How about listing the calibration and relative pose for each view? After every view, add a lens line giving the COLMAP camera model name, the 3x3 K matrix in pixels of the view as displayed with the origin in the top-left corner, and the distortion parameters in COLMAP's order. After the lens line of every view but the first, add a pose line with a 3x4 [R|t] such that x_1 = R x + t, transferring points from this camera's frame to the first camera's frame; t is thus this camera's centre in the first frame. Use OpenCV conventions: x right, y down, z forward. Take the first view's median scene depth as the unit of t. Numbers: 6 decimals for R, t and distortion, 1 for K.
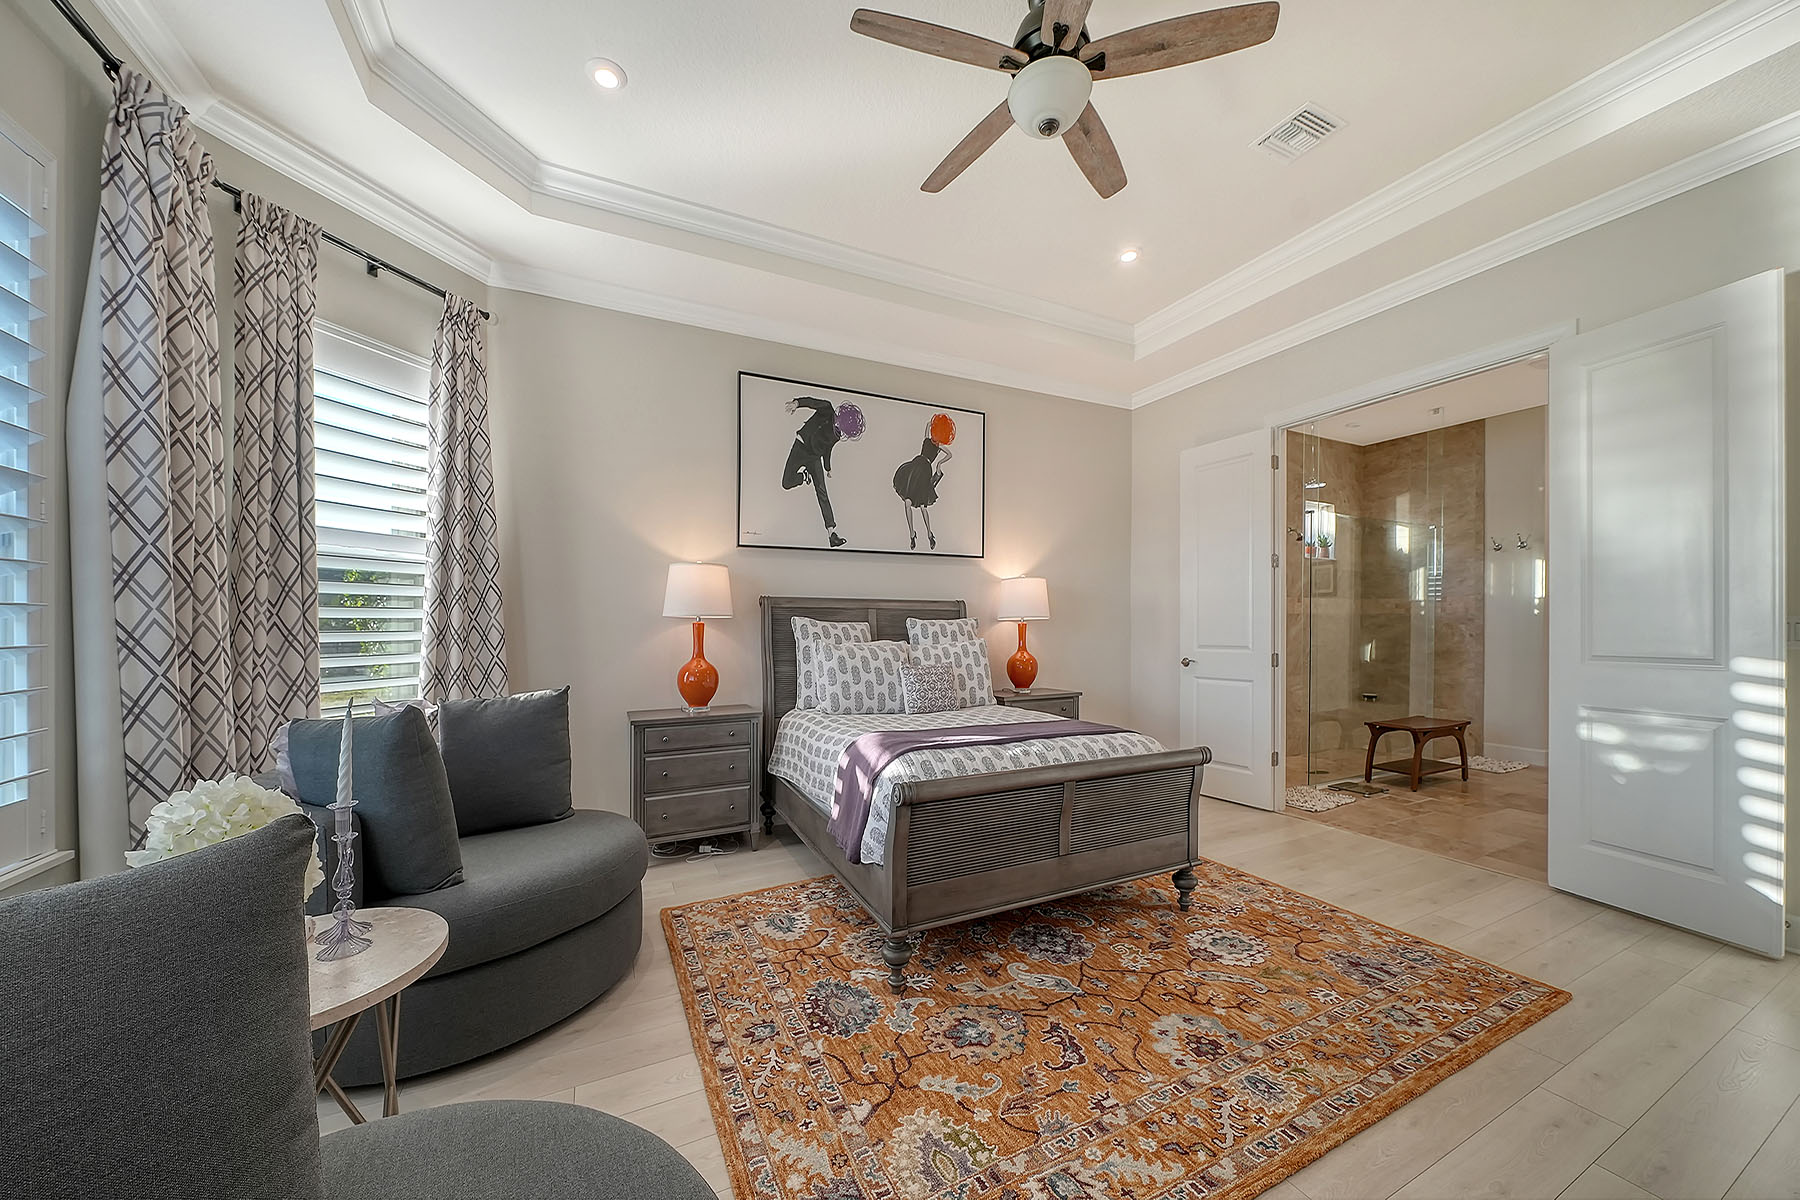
lens RADIAL K [[632.5, 0, 853.1], [0, 632.5, 623.7], [0, 0, 1]] dist [-0.001471, -0.001111]
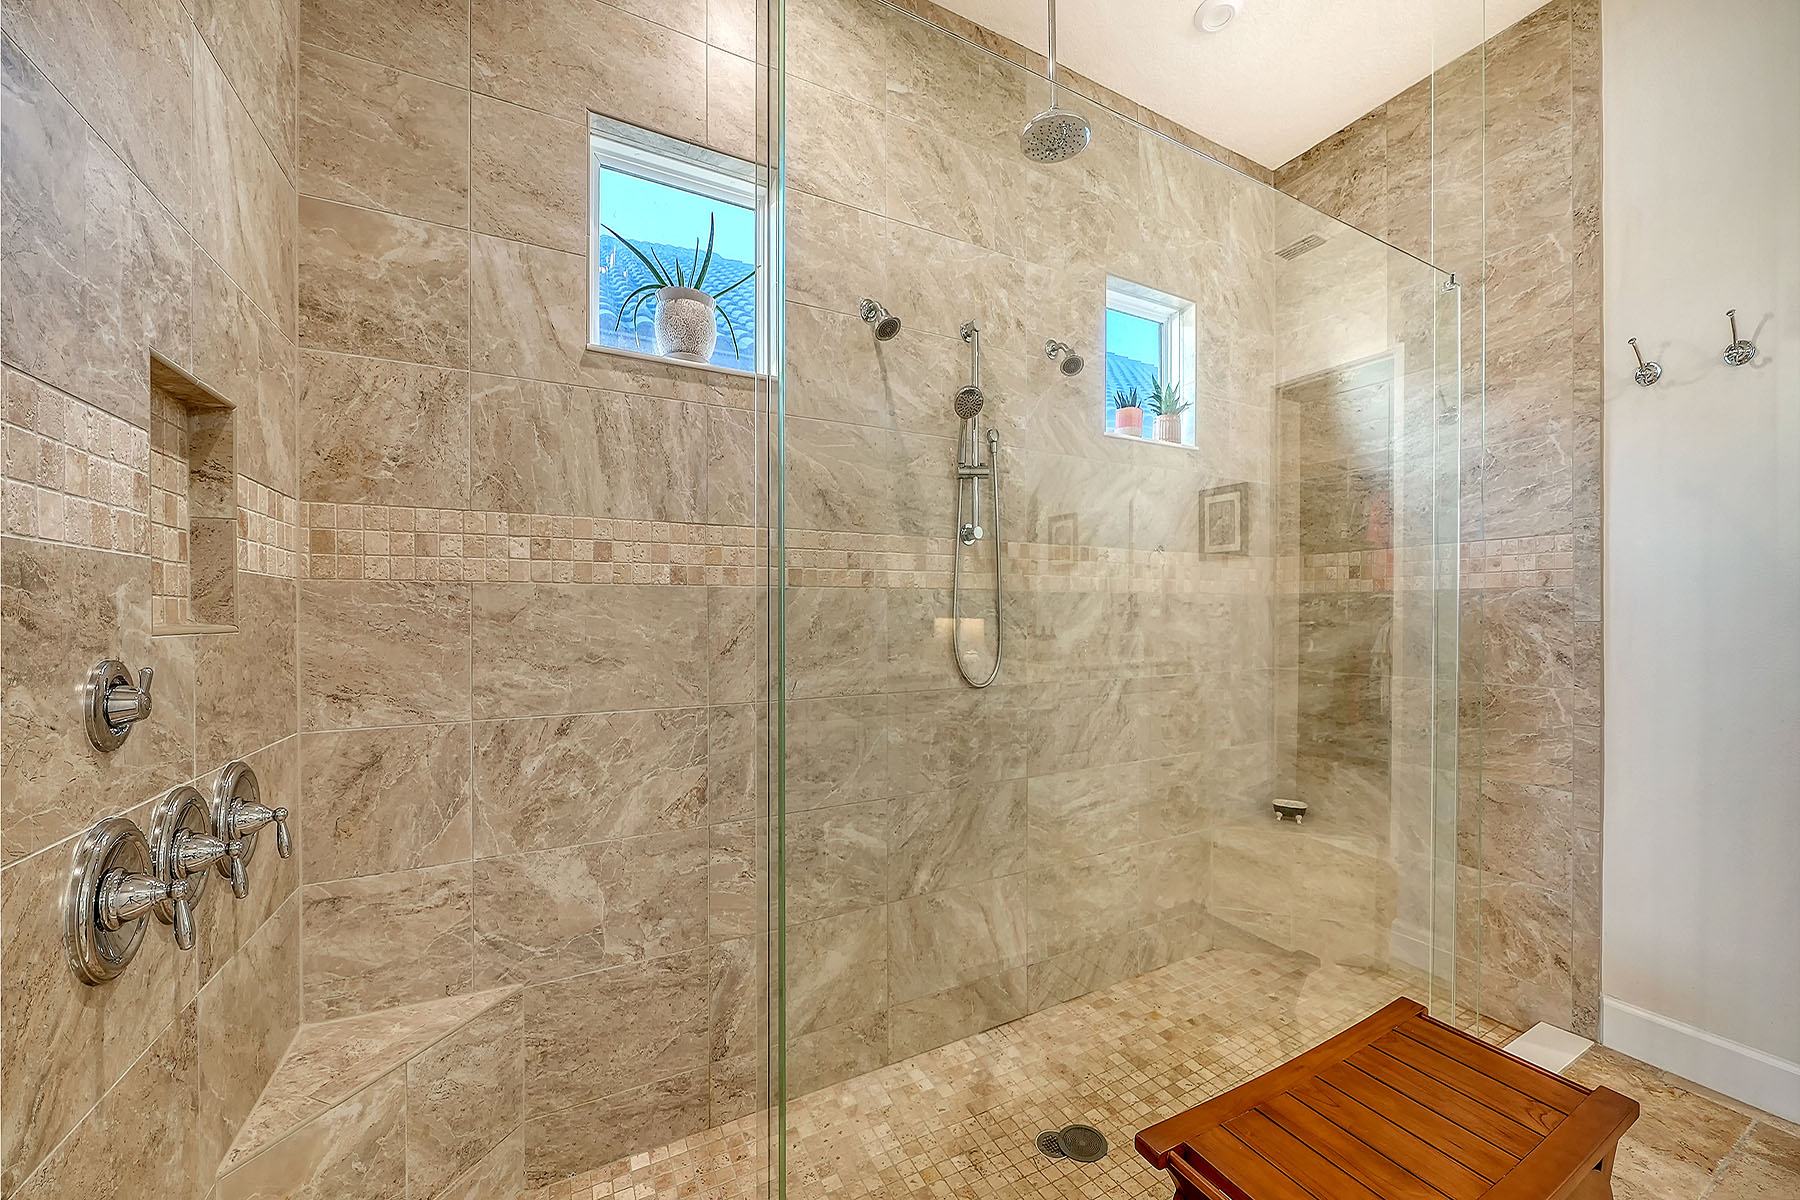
lens RADIAL K [[653.5, 0, 904.7], [0, 653.5, 607.8], [0, 0, 1]] dist [-0.003510, -0.000605]
pose [[0.998092, -0.000171, 0.061742, 0.617260], [0.000423, 0.999992, -0.004074, -0.005515], [-0.061741, 0.004092, 0.998084, 0.681172]]
